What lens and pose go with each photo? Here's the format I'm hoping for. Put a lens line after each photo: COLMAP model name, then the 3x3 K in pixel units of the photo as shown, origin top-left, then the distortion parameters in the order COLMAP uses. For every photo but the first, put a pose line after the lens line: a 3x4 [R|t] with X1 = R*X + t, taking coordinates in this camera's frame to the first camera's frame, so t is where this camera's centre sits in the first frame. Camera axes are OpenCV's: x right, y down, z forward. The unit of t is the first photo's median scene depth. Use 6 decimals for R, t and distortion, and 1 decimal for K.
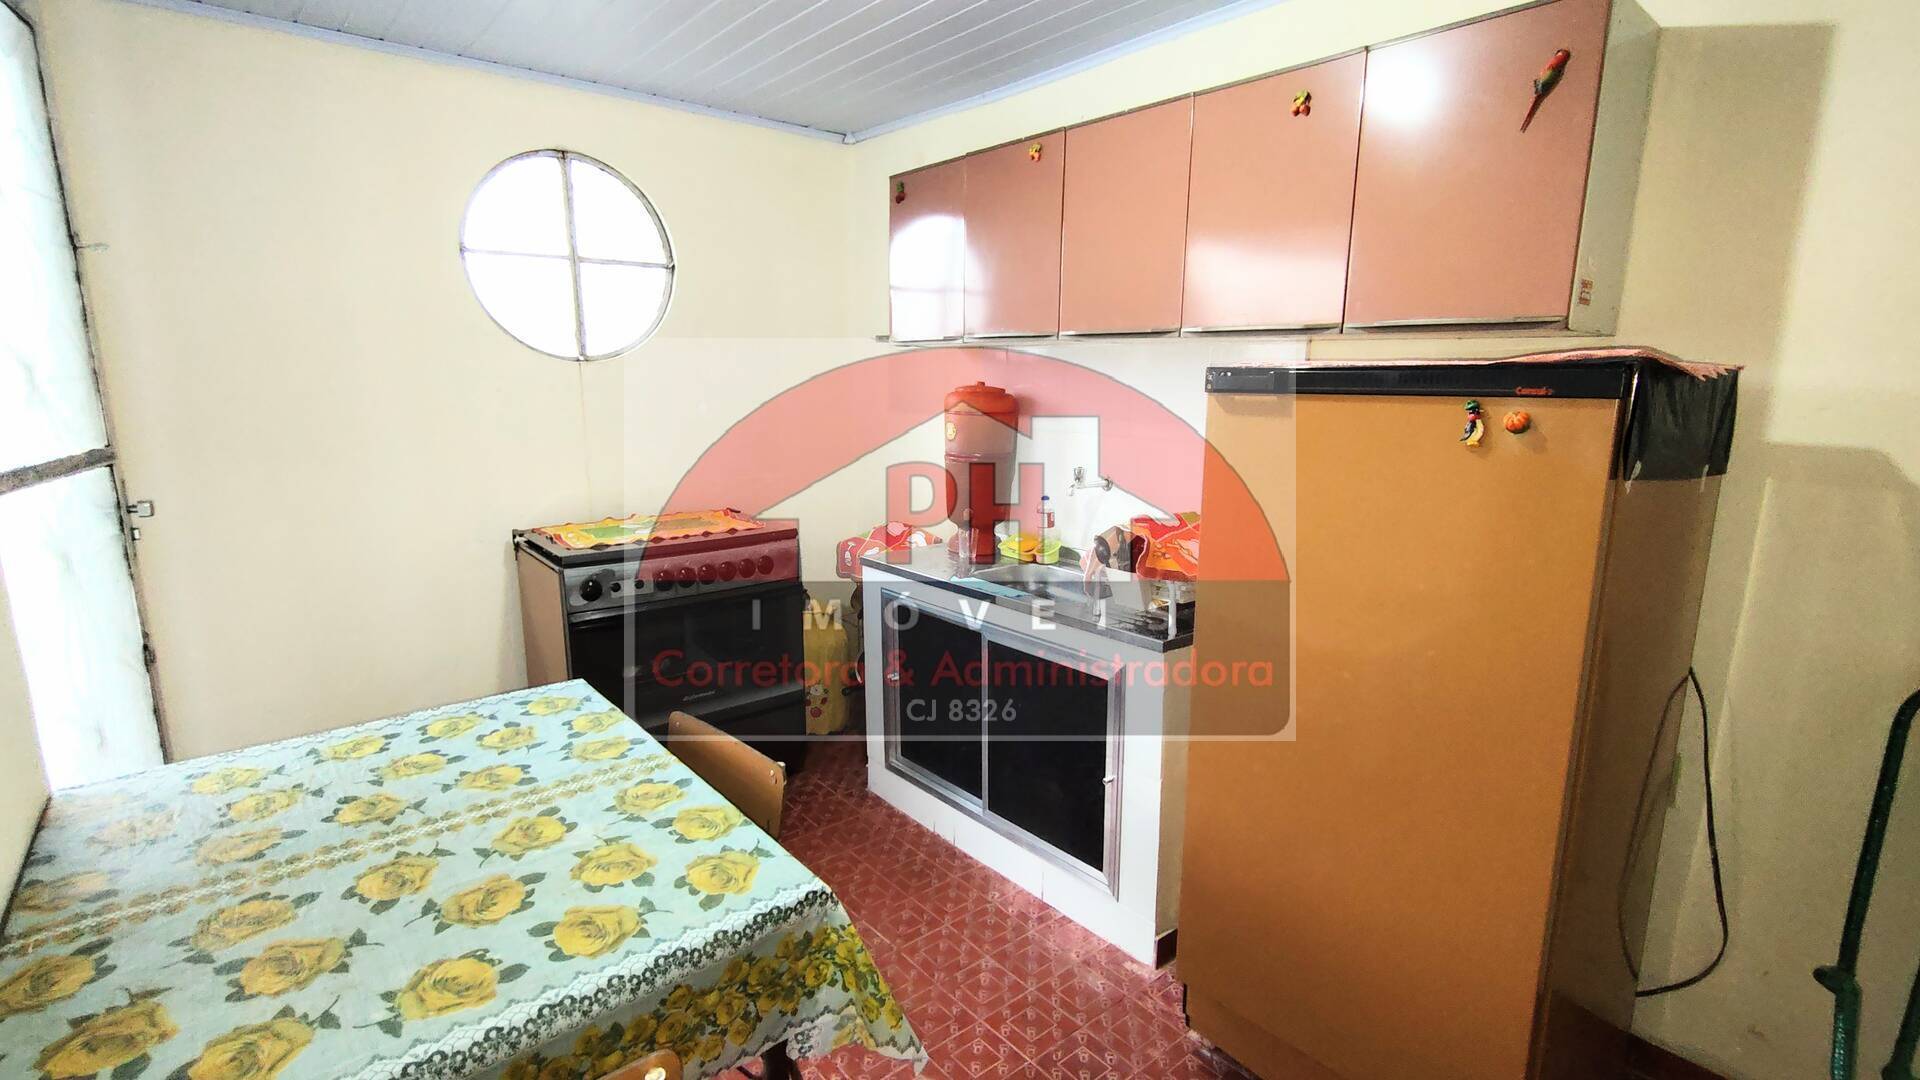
lens RADIAL K [[879.1, 0, 960.0], [0, 879.1, 540.0], [0, 0, 1]] dist [-0.002686, 0.001850]
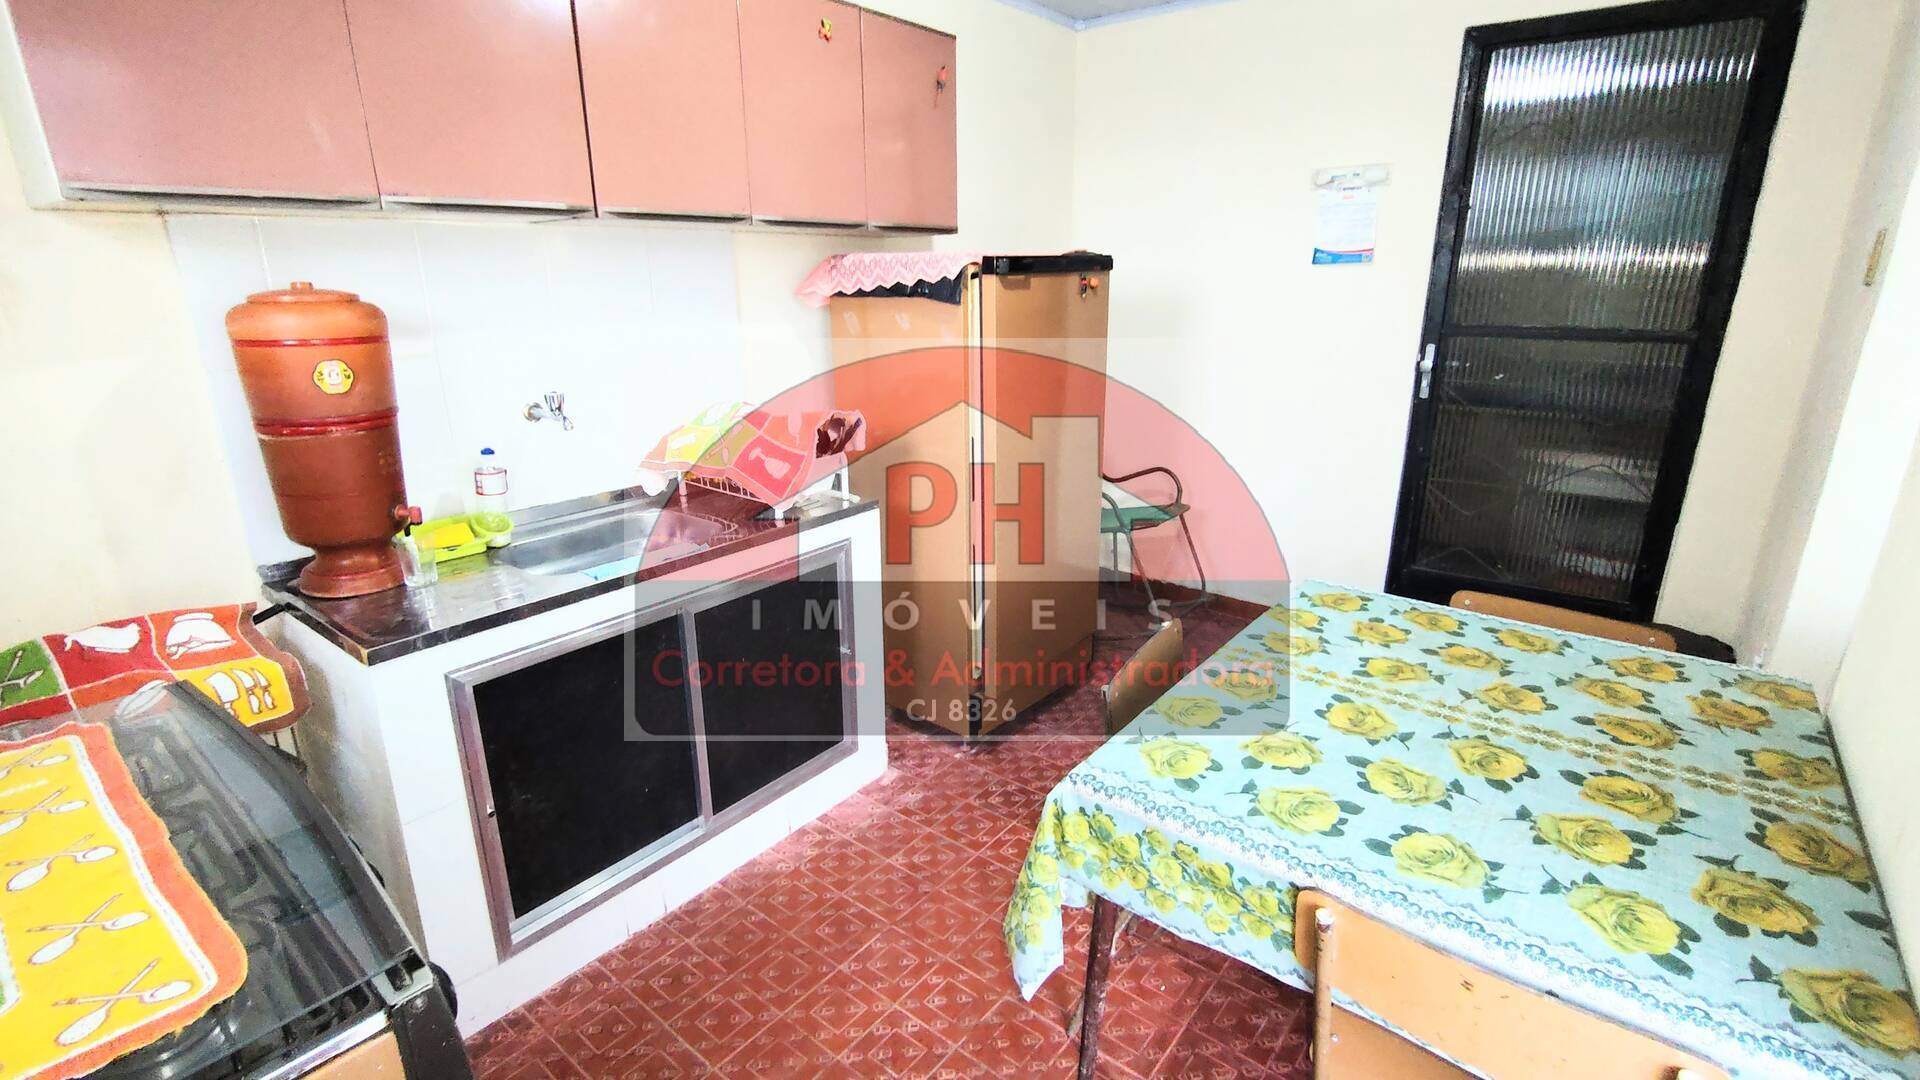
lens RADIAL K [[879.1, 0, 960.0], [0, 879.1, 540.0], [0, 0, 1]] dist [-0.002686, 0.001850]
pose [[-0.202805, -0.294937, 0.933746, -1.432617], [0.184758, 0.924910, 0.332274, -0.321715], [-0.961631, 0.239904, -0.133084, 1.700889]]
